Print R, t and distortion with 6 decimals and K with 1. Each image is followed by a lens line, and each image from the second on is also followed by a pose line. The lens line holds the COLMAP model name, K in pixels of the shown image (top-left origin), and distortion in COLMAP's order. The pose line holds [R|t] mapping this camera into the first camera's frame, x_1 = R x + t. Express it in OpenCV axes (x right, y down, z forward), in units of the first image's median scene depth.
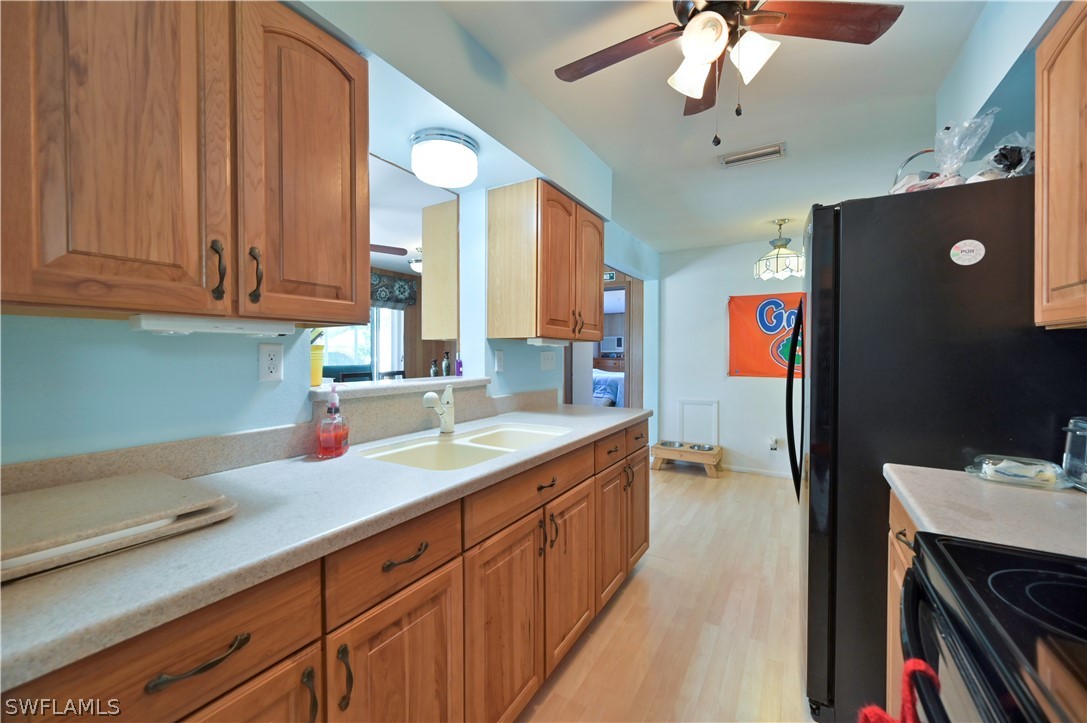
lens RADIAL K [[427.4, 0, 537.7], [0, 427.4, 358.5], [0, 0, 1]] dist [-0.001453, -0.000065]
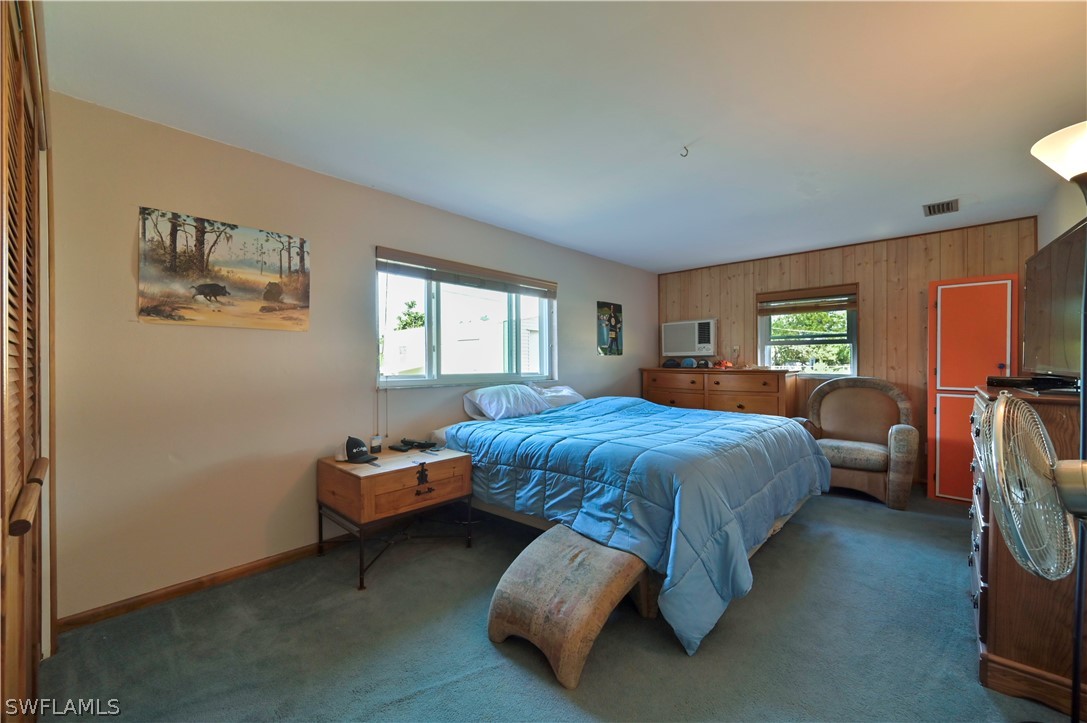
lens RADIAL K [[427.4, 0, 546.6], [0, 427.4, 364.1], [0, 0, 1]] dist [-0.001453, -0.000065]
pose [[0.981050, -0.010900, -0.193450, 0.118052], [0.009347, 0.999916, -0.008937, -0.003380], [0.193532, 0.006959, 0.981069, 0.543213]]
